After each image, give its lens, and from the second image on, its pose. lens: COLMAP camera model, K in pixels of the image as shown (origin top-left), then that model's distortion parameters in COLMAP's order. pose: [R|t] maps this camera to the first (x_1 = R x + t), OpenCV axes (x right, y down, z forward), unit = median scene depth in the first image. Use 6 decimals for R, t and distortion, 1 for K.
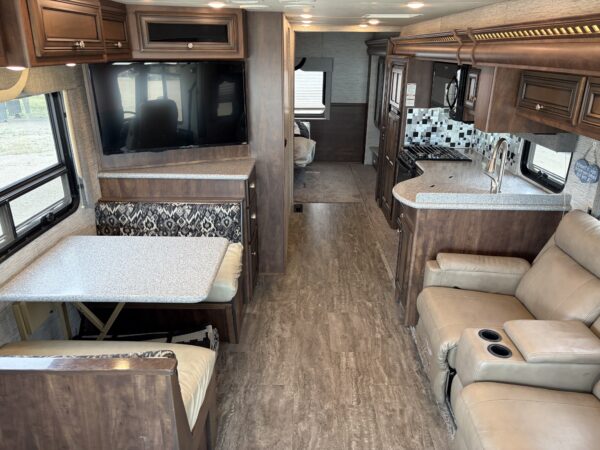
lens RADIAL K [[452.1, 0, 300.0], [0, 452.1, 225.0], [0, 0, 1]] dist [0.044042, -0.059566]
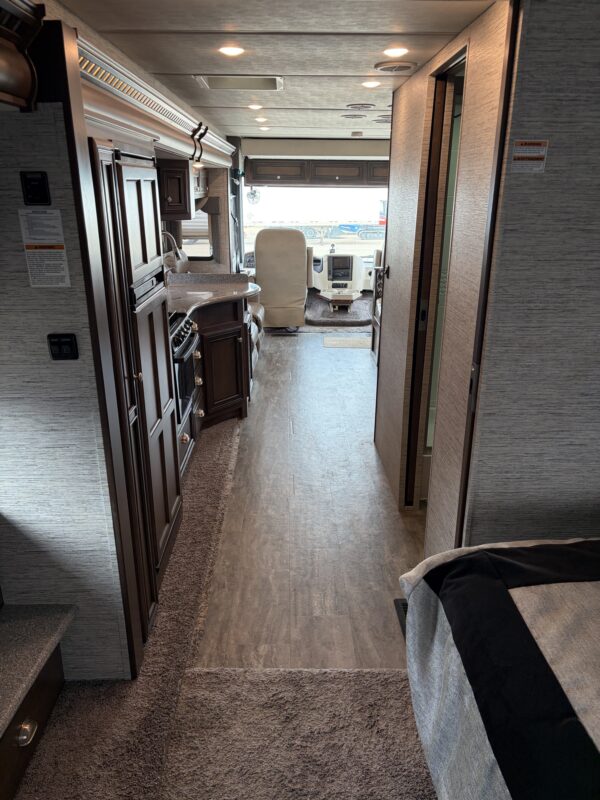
lens RADIAL K [[602.8, 0, 300.0], [0, 602.8, 400.0], [0, 0, 1]] dist [0.044042, -0.059566]
pose [[-0.999253, 0.005448, -0.038263, 0.168607], [-0.019089, 0.791269, 0.611170, -0.456861], [0.033607, 0.611444, -0.790574, 1.503759]]
